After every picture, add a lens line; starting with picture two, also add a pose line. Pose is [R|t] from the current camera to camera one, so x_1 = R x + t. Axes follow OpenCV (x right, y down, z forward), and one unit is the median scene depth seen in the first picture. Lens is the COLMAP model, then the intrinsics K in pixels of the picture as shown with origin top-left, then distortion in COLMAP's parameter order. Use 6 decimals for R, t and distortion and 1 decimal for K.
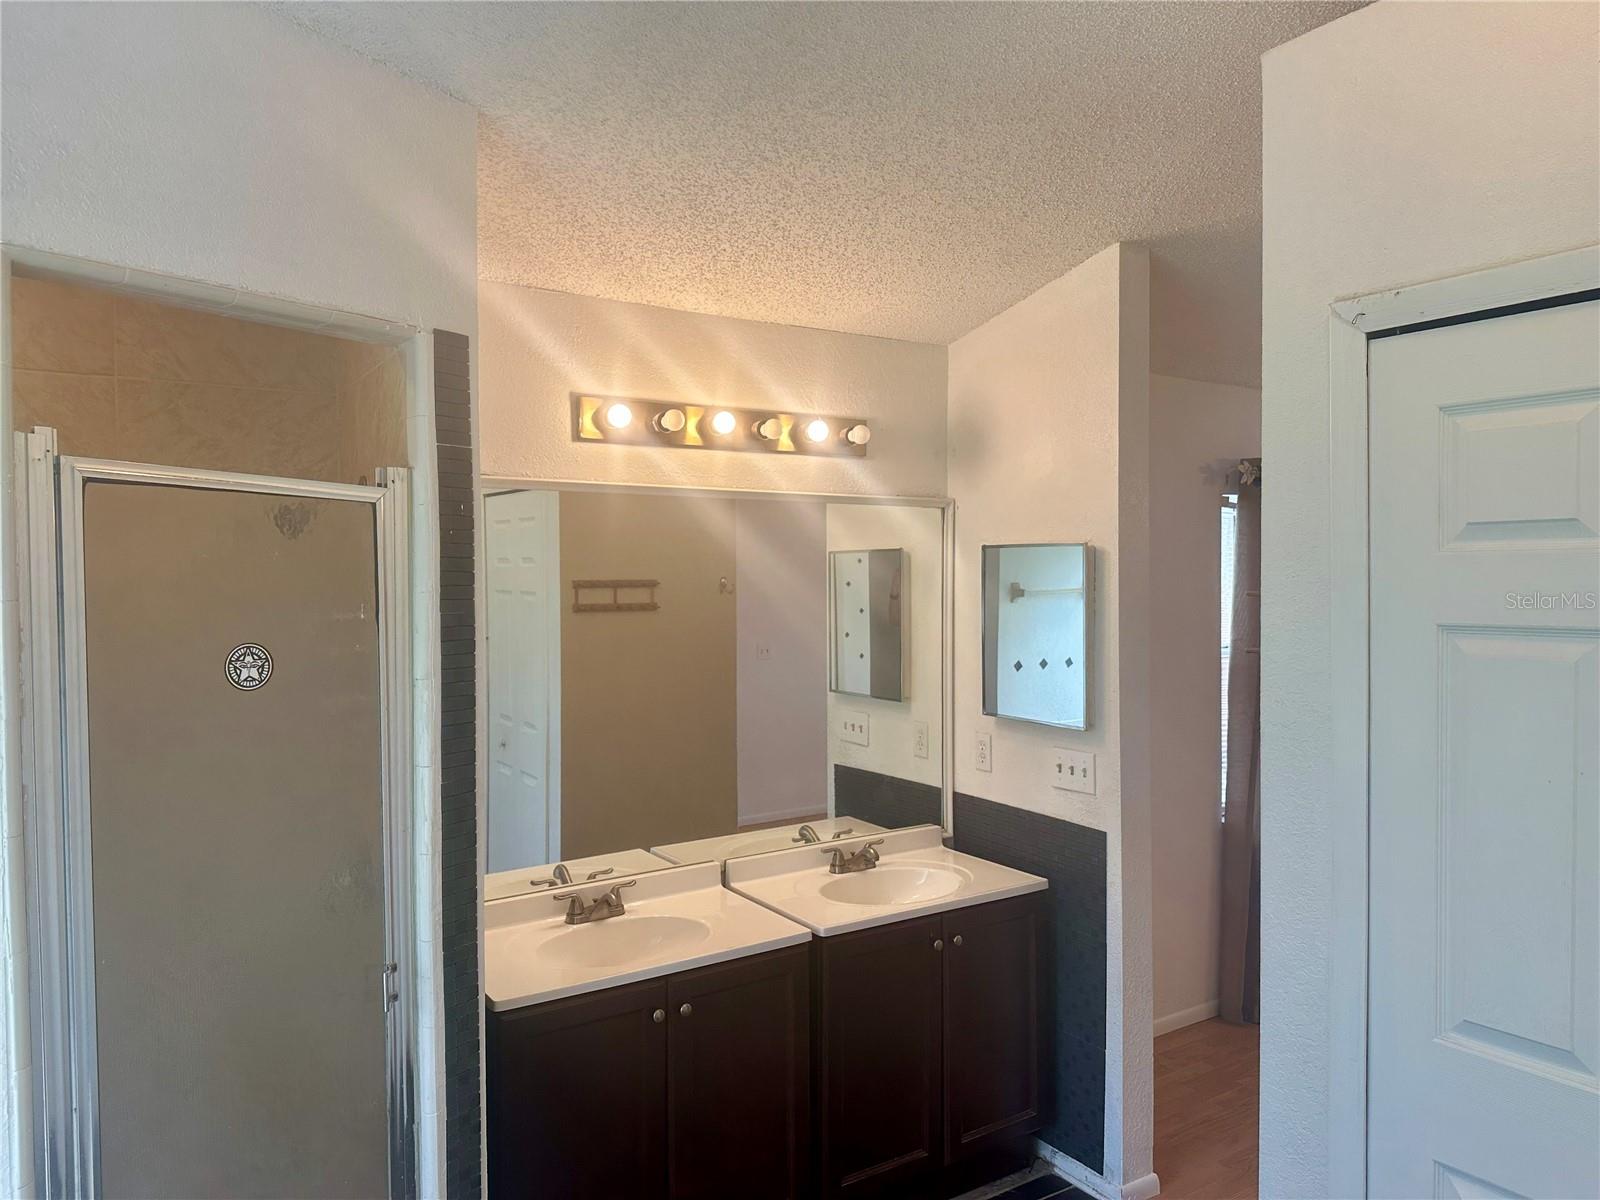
lens RADIAL K [[1125.7, 0, 805.0], [0, 1125.7, 592.9], [0, 0, 1]] dist [0.111855, -0.153162]
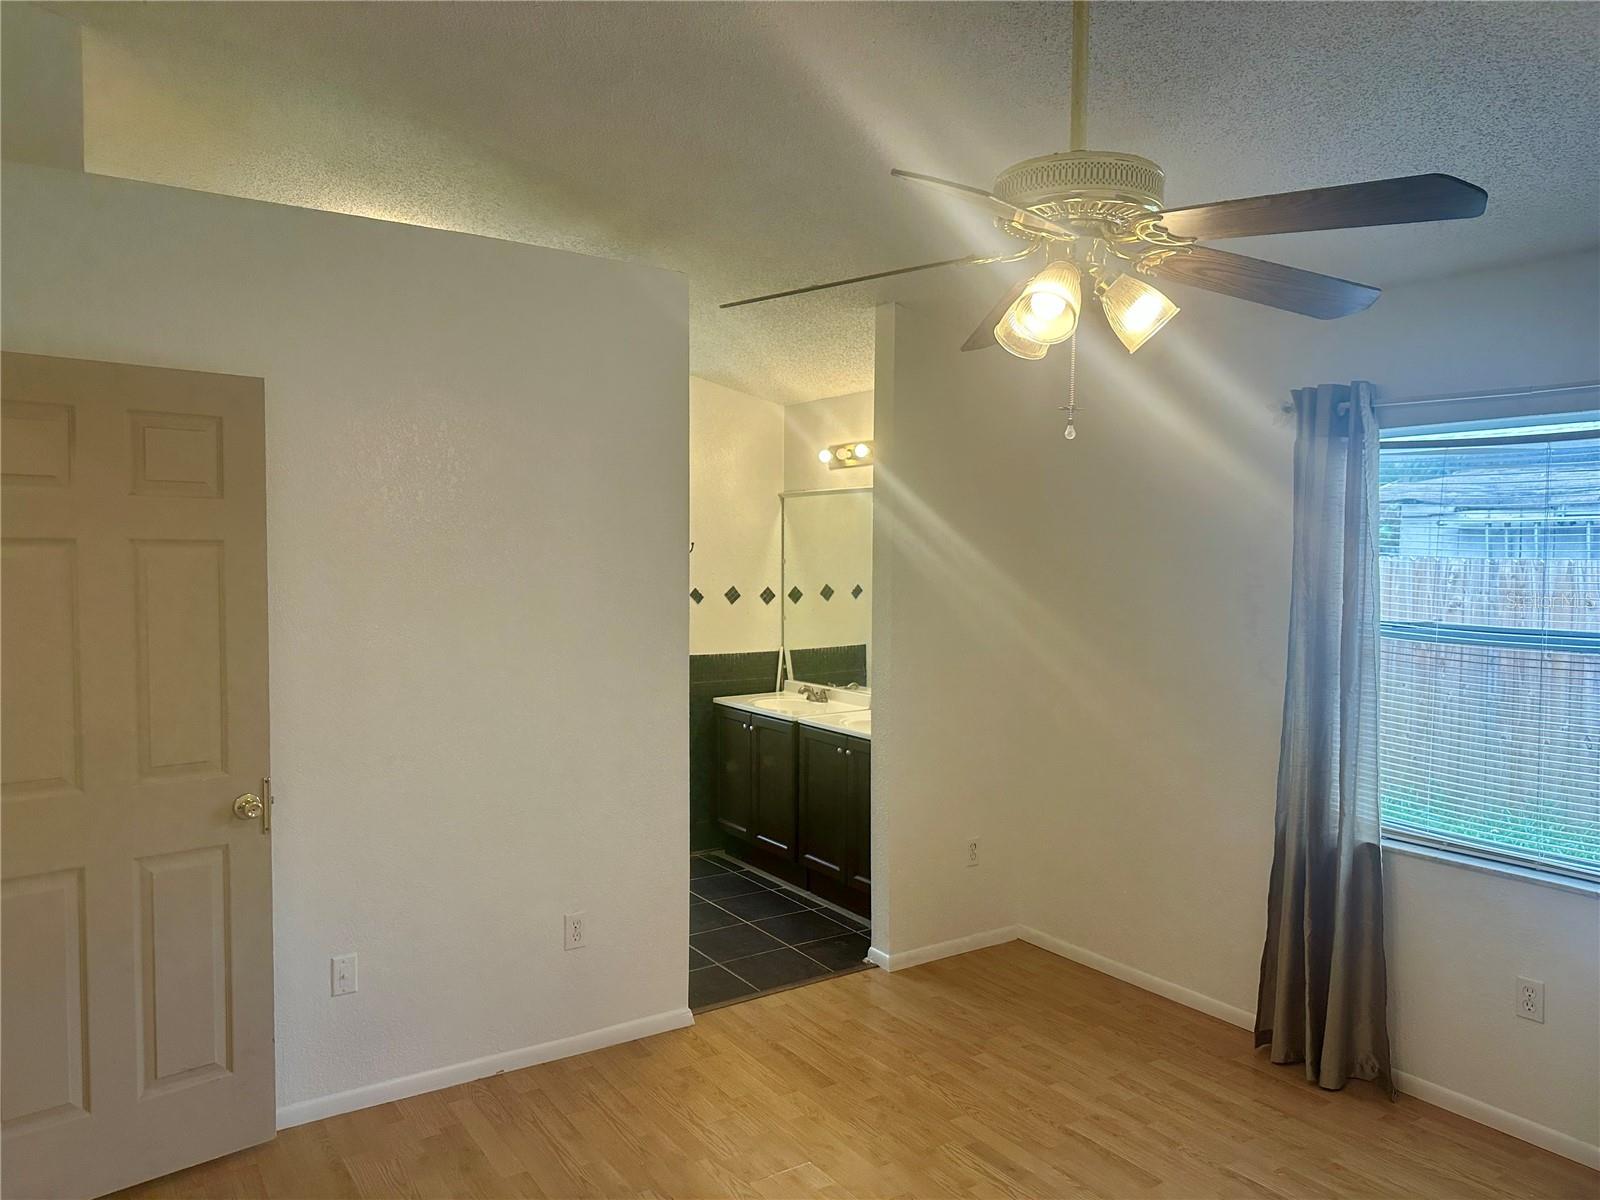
lens RADIAL K [[1125.7, 0, 805.0], [0, 1125.7, 592.9], [0, 0, 1]] dist [0.111855, -0.153162]
pose [[0.010247, 0.044828, -0.998942, 1.798328], [-0.024071, 0.998716, 0.044571, -0.001781], [0.999658, 0.023589, 0.011313, 0.923858]]
